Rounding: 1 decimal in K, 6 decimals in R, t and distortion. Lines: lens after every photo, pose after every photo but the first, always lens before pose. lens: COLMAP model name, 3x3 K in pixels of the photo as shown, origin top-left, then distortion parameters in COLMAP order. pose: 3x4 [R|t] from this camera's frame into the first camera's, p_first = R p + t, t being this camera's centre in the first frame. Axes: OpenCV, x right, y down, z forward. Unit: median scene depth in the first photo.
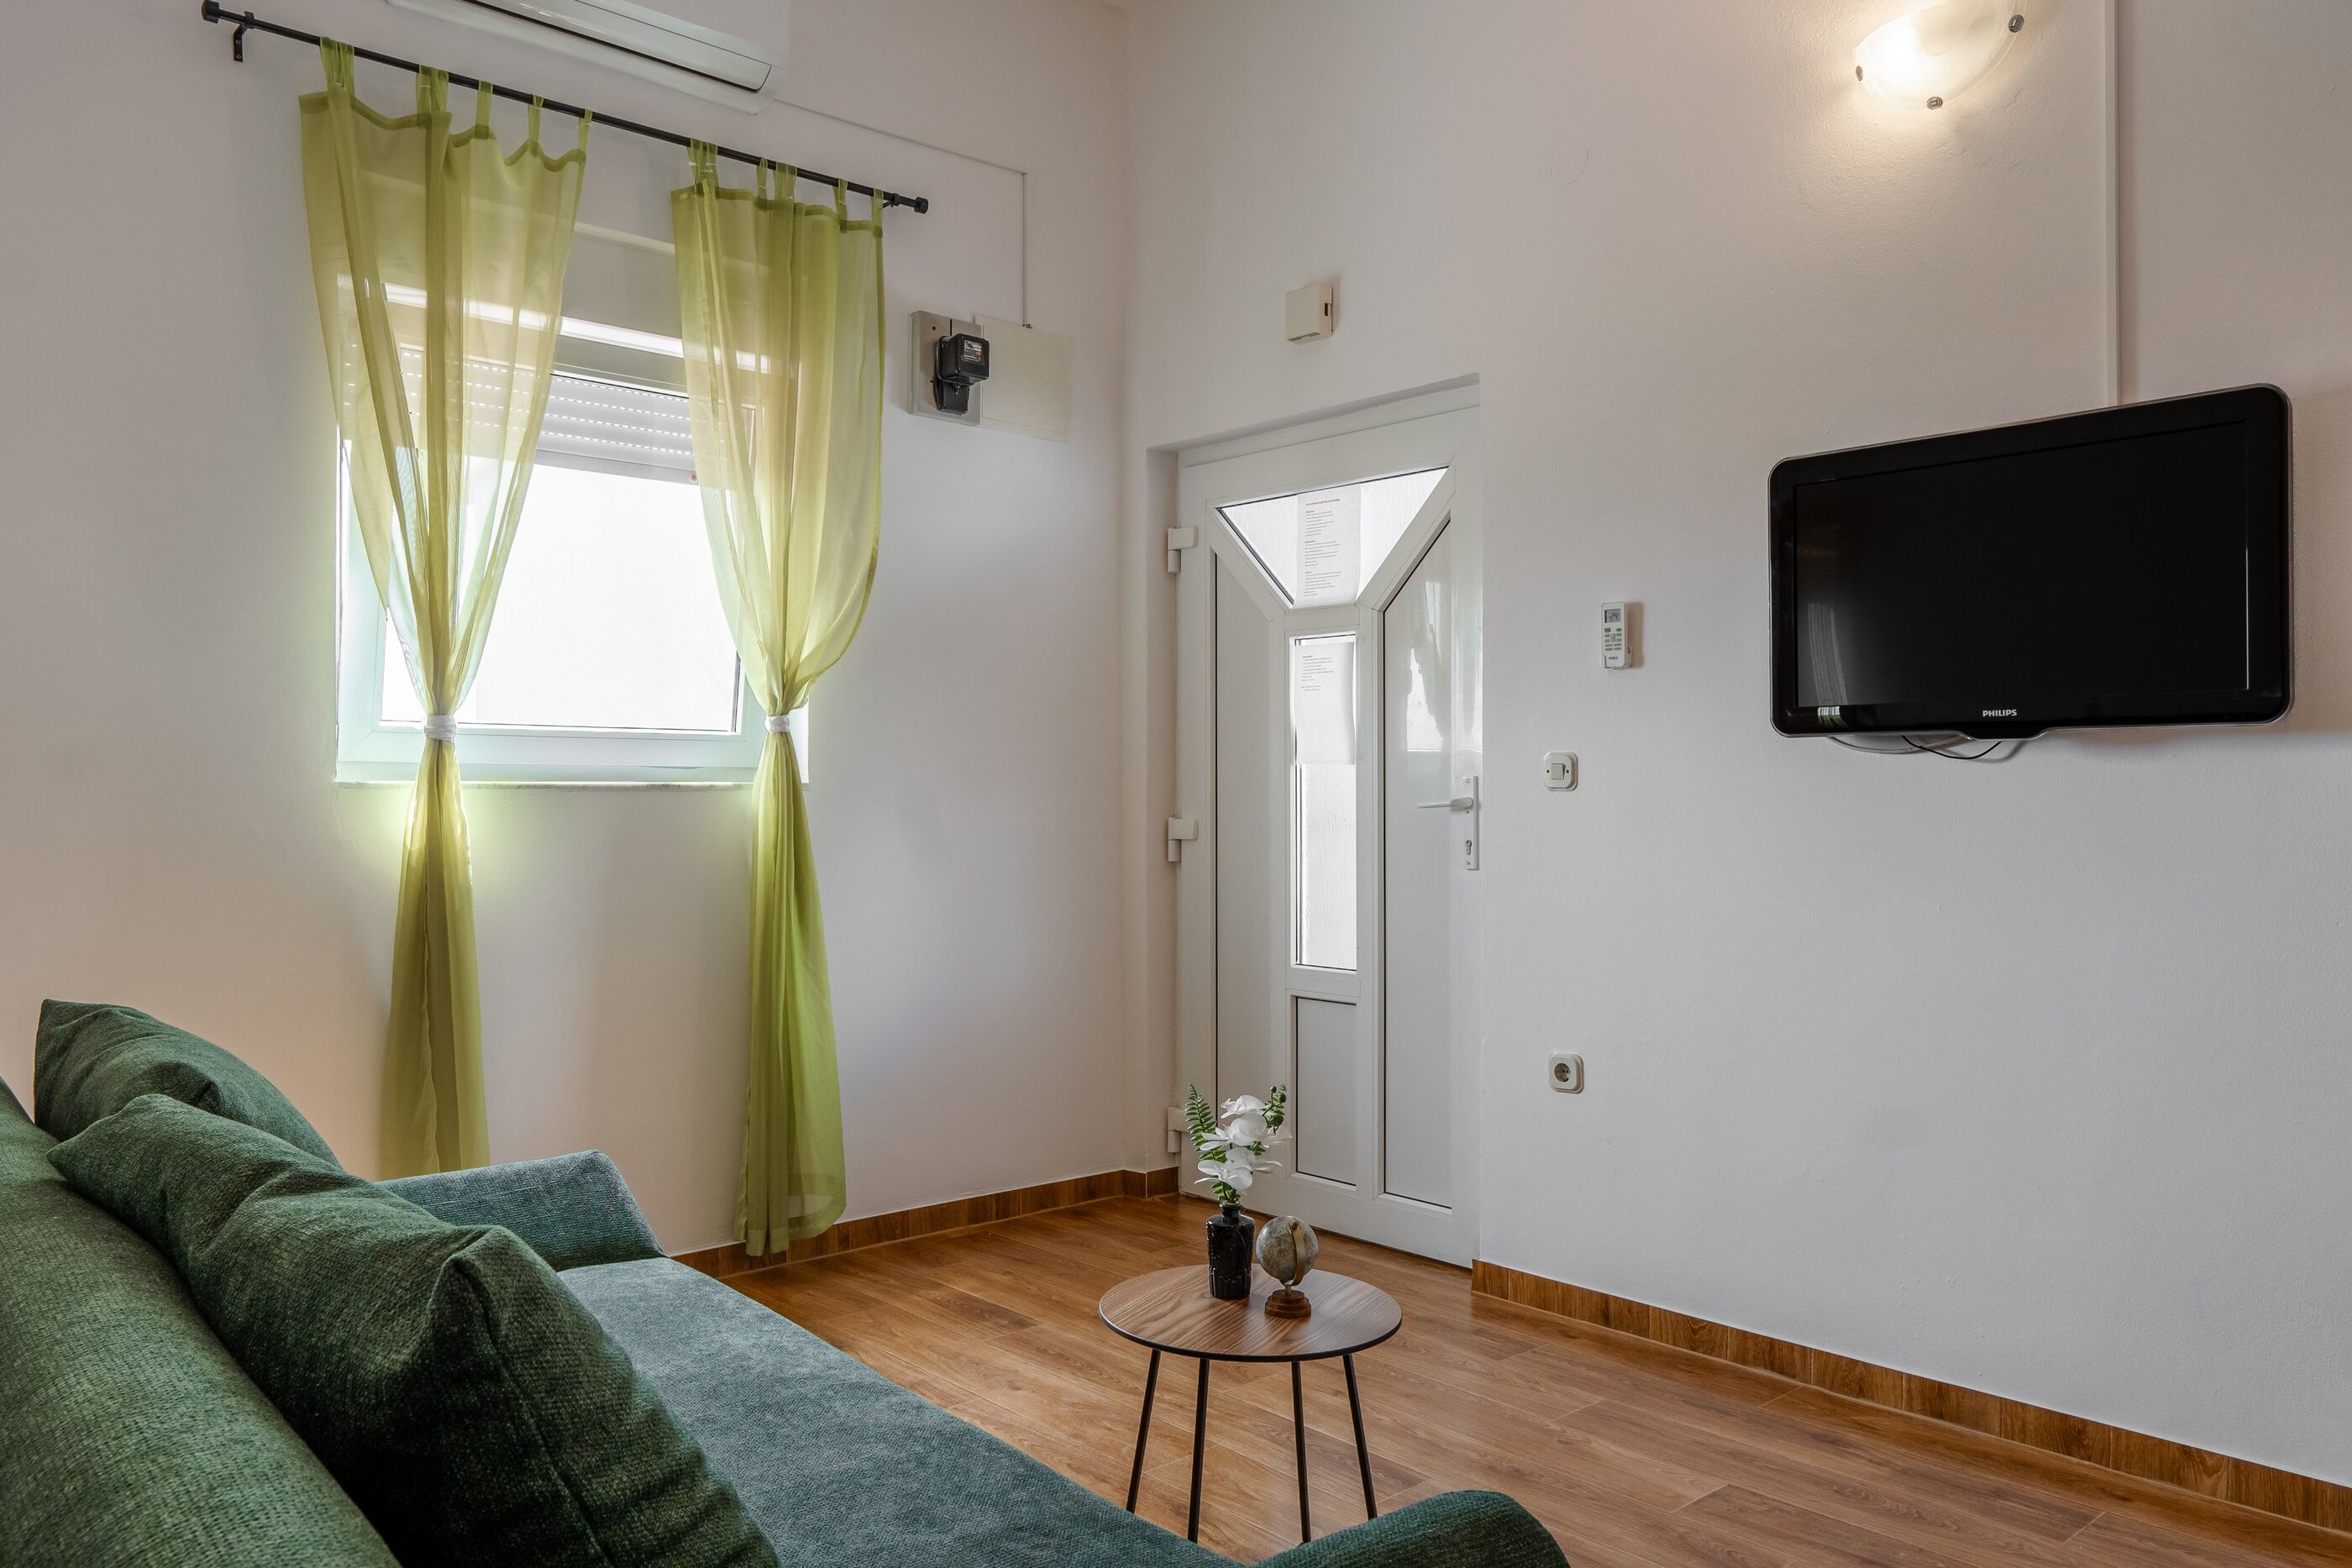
lens RADIAL K [[1655.7, 0, 1165.7], [0, 1655.7, 787.6], [0, 0, 1]] dist [-0.002492, -0.003043]
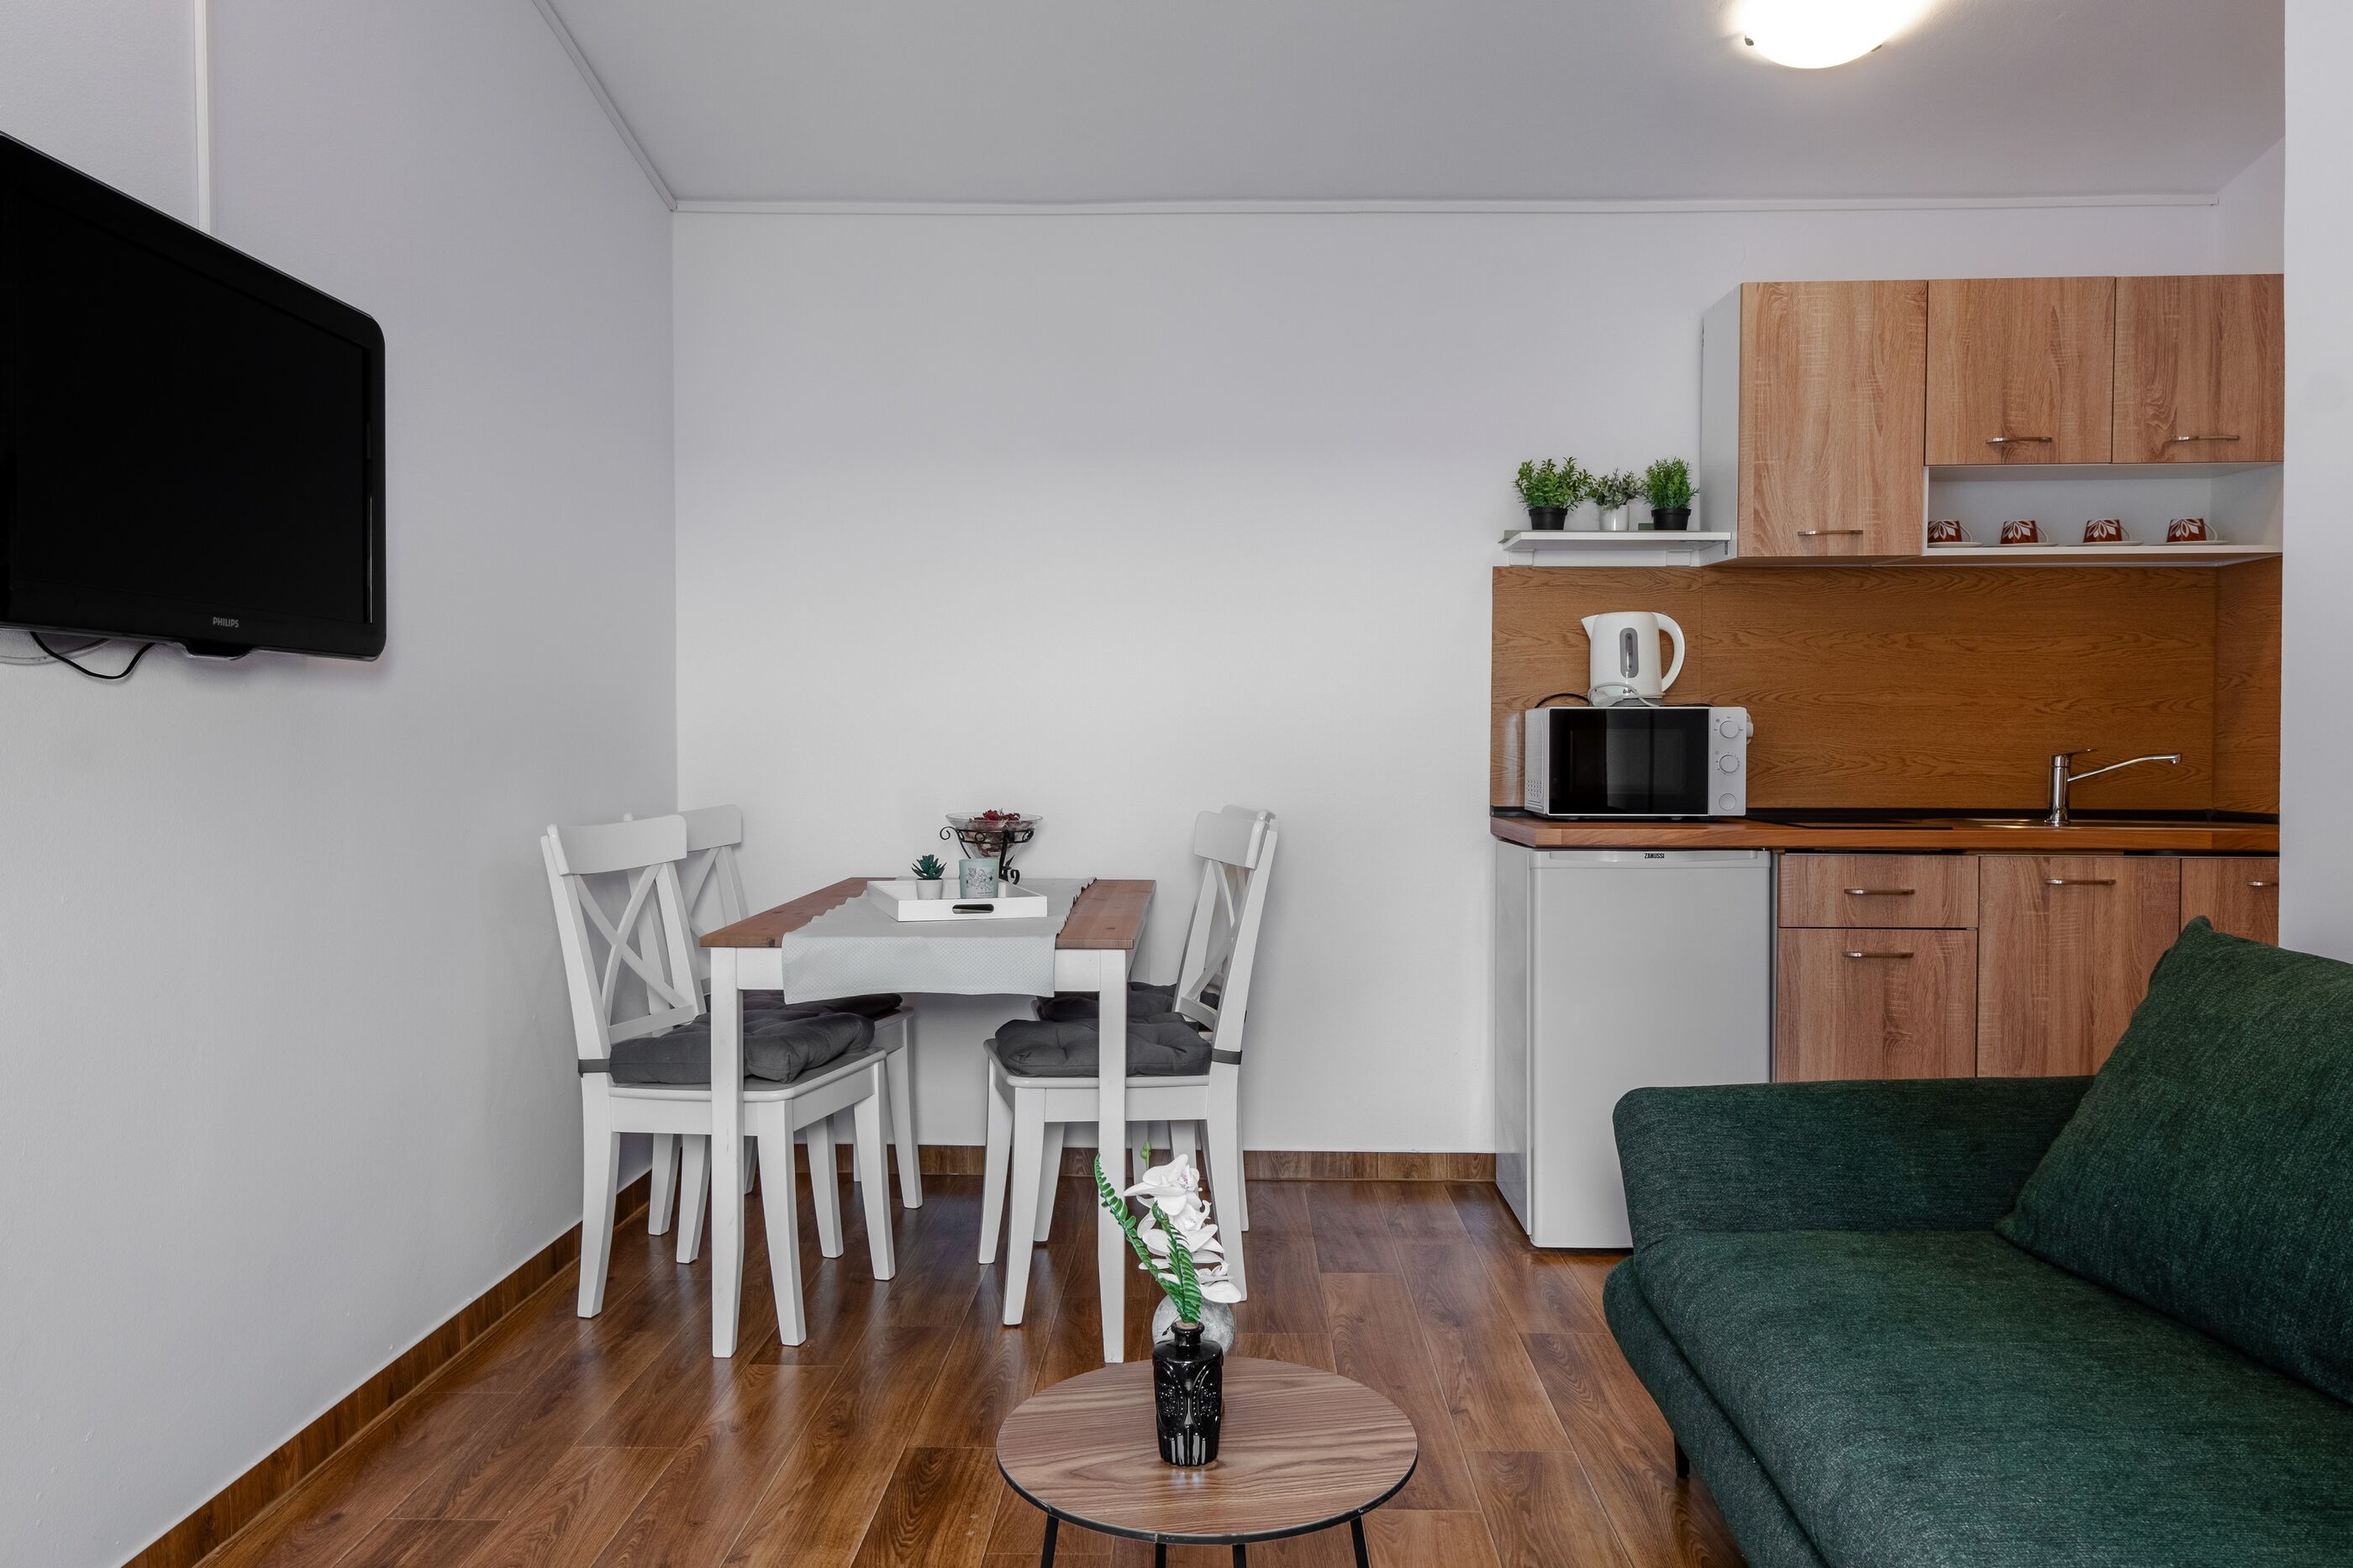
lens RADIAL K [[1641.8, 0, 1169.0], [0, 1641.8, 776.6], [0, 0, 1]] dist [0.001310, -0.004158]
pose [[-0.727494, -0.018515, 0.685865, -0.336764], [-0.006114, 0.999771, 0.020504, 0.007669], [-0.686087, 0.010723, -0.727440, 1.277583]]
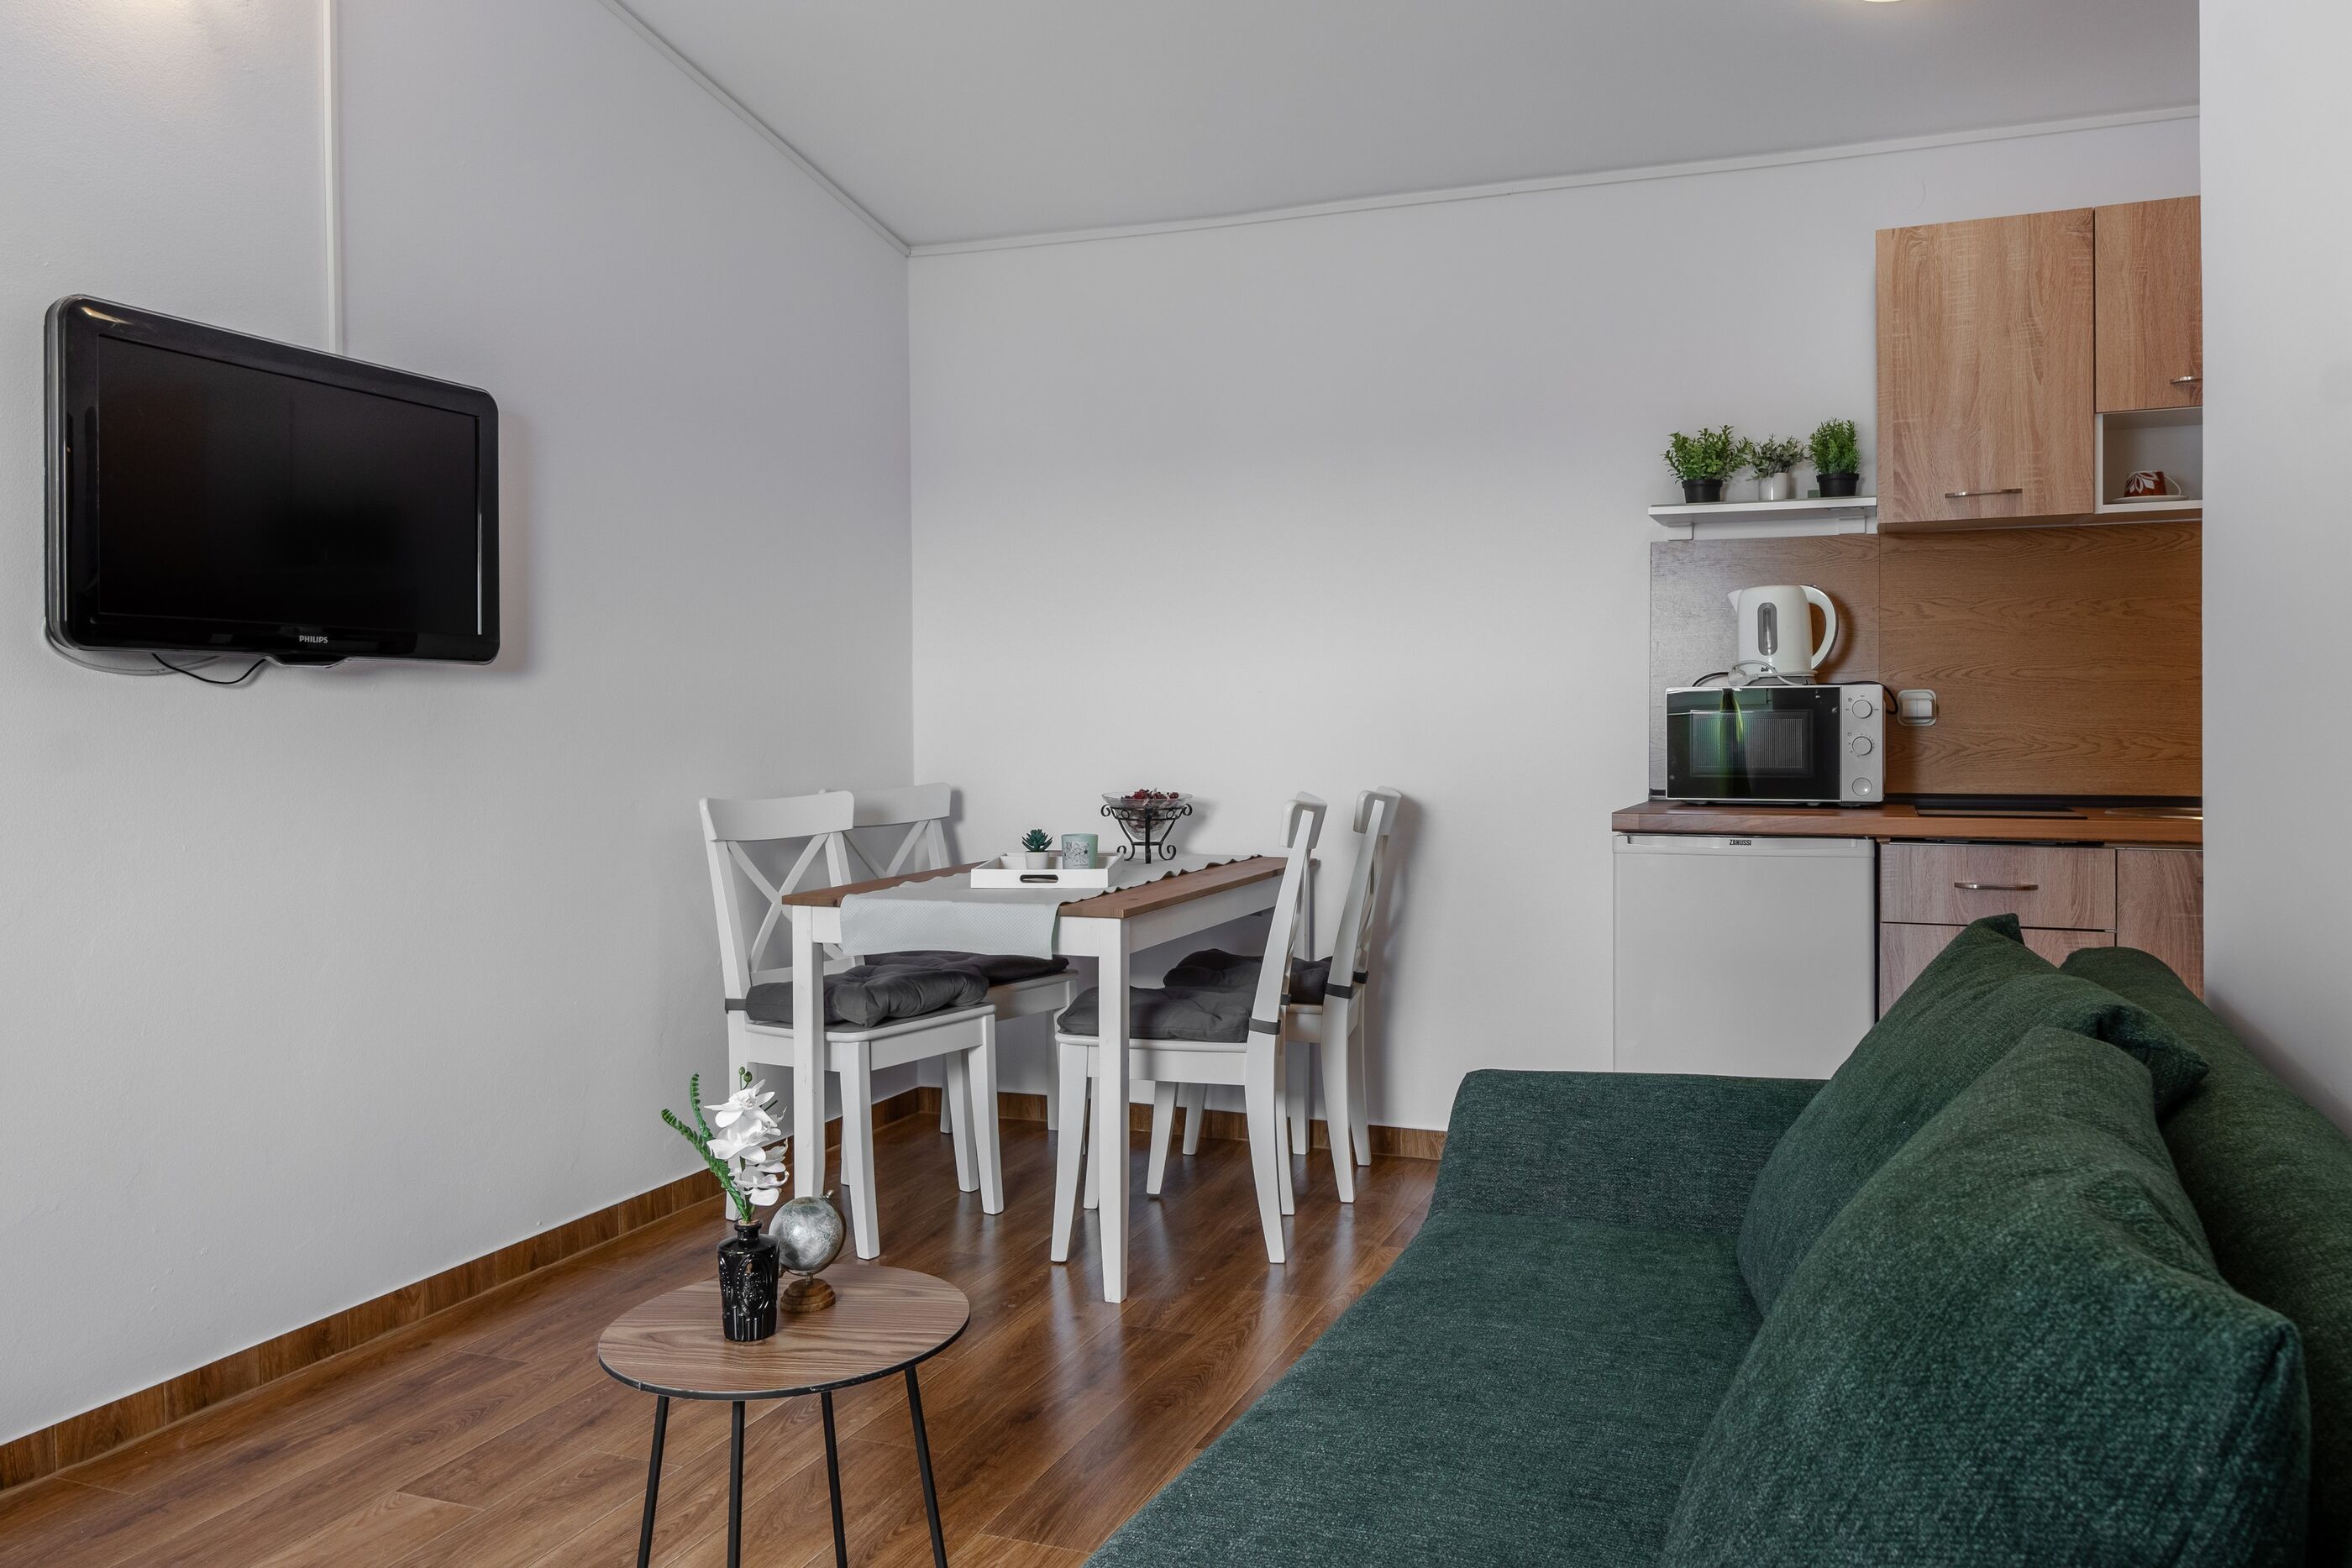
lens RADIAL K [[1668.5, 0, 1233.5], [0, 1668.5, 735.0], [0, 0, 1]] dist [-0.000303, -0.001483]
pose [[-0.468742, -0.007463, 0.883304, -0.653484], [-0.001036, 0.999968, 0.007899, 0.004045], [-0.883334, 0.002788, -0.468735, 1.001380]]
